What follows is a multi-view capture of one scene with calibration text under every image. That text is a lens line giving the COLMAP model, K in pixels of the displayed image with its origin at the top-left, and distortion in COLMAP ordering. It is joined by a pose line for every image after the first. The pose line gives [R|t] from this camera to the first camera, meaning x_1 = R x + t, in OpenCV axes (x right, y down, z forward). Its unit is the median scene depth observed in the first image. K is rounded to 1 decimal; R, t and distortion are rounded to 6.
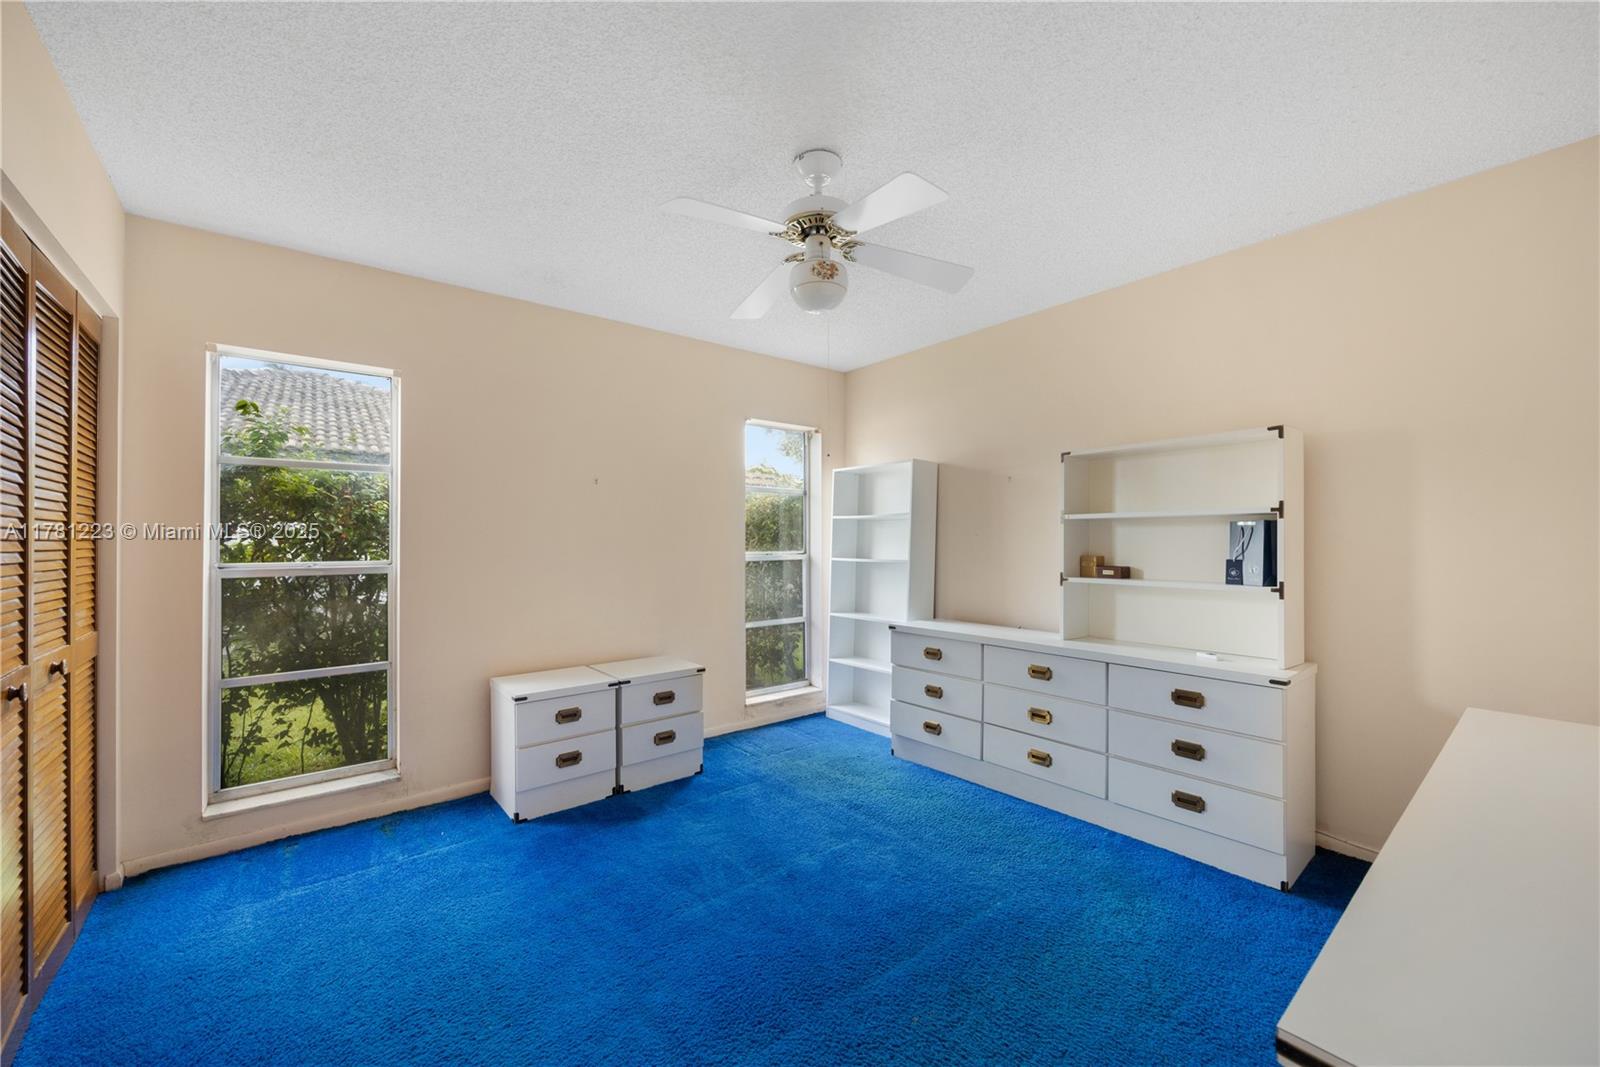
lens RADIAL K [[622.0, 0, 813.5], [0, 622.0, 537.5], [0, 0, 1]] dist [0.004076, 0.000499]
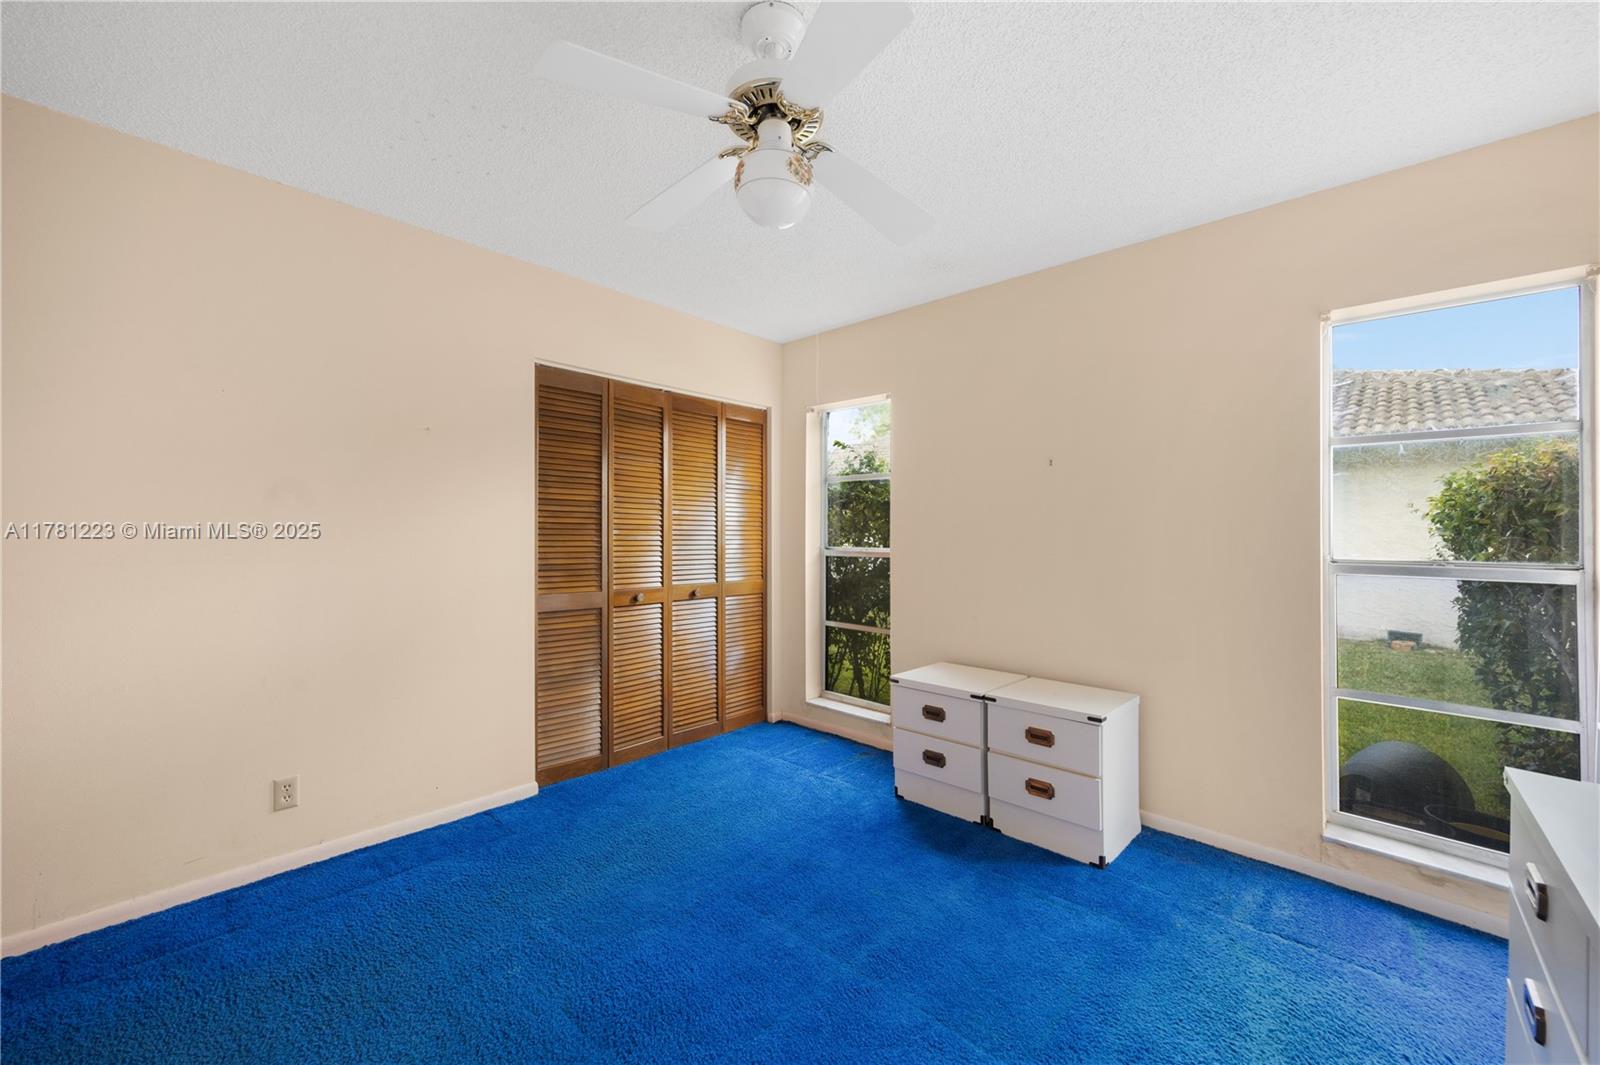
lens RADIAL K [[622.0, 0, 809.0], [0, 622.0, 530.2], [0, 0, 1]] dist [0.004076, 0.000499]
pose [[0.136097, 0.000009, -0.990696, 0.514410], [-0.008913, 0.999960, -0.001215, 0.004188], [0.990655, 0.008995, 0.136091, 0.641432]]
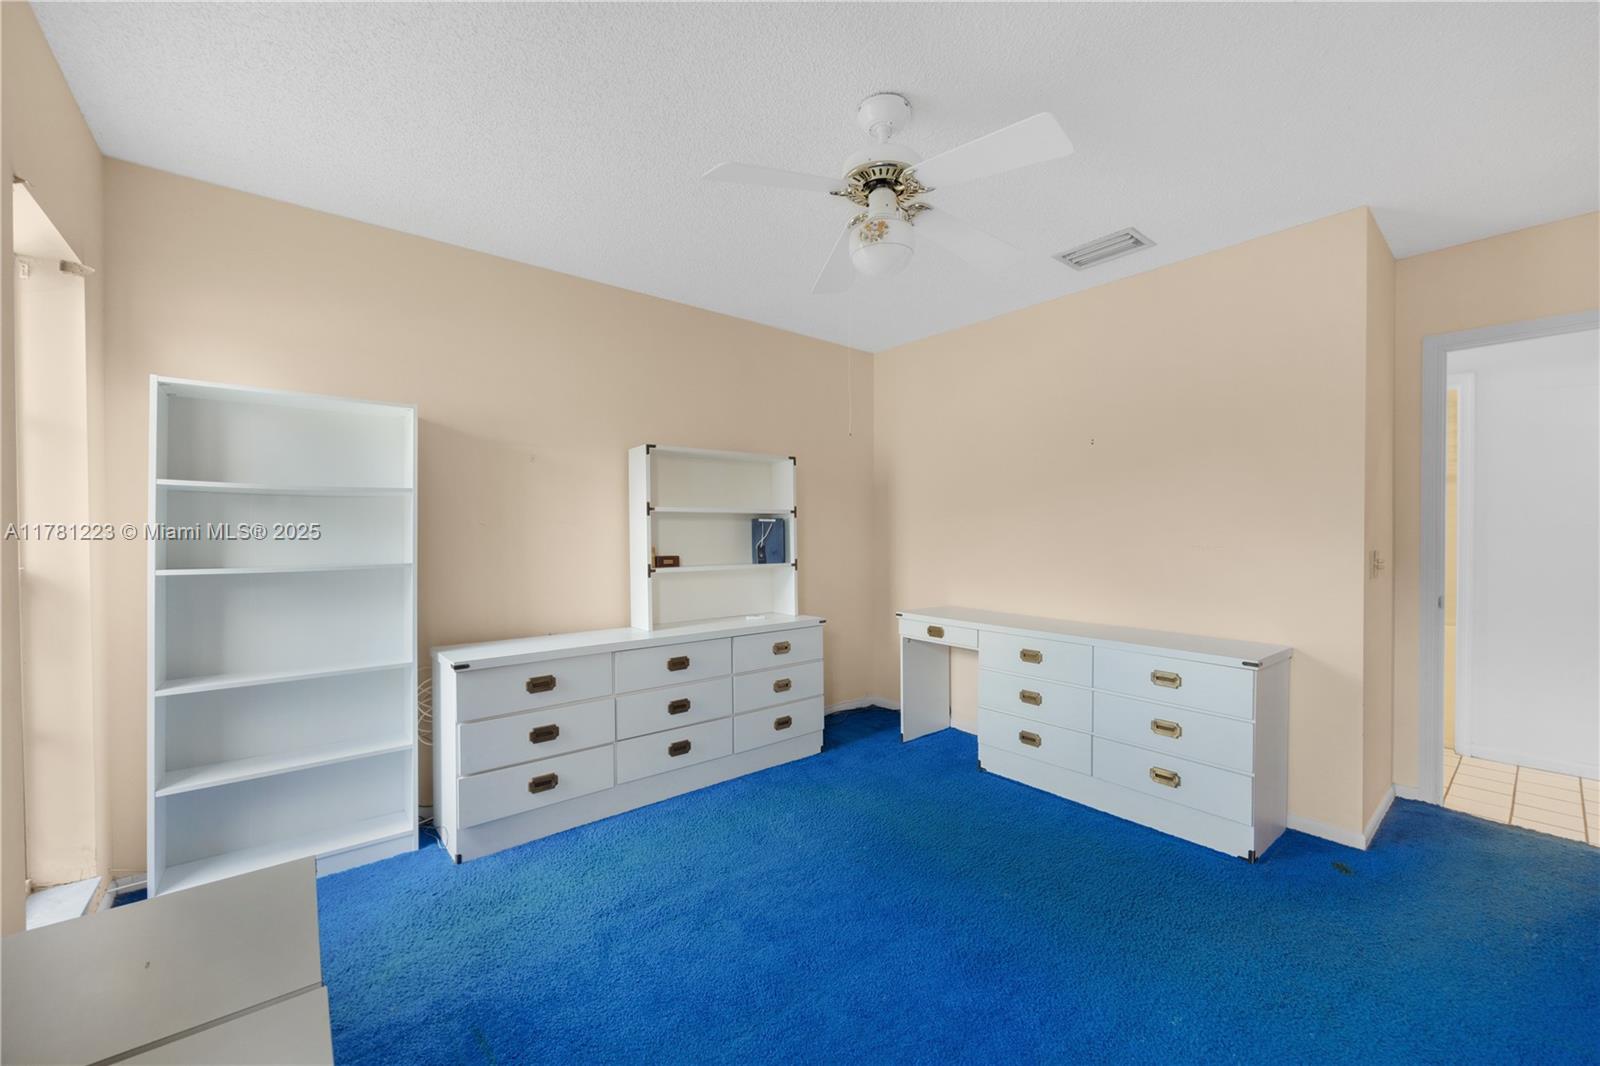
lens RADIAL K [[622.0, 0, 803.8], [0, 622.0, 534.7], [0, 0, 1]] dist [0.004076, 0.000499]
pose [[0.007282, -0.000048, 0.999973, -0.627910], [-0.002570, 0.999997, 0.000066, 0.008926], [-0.999970, -0.002571, 0.007282, 0.778912]]
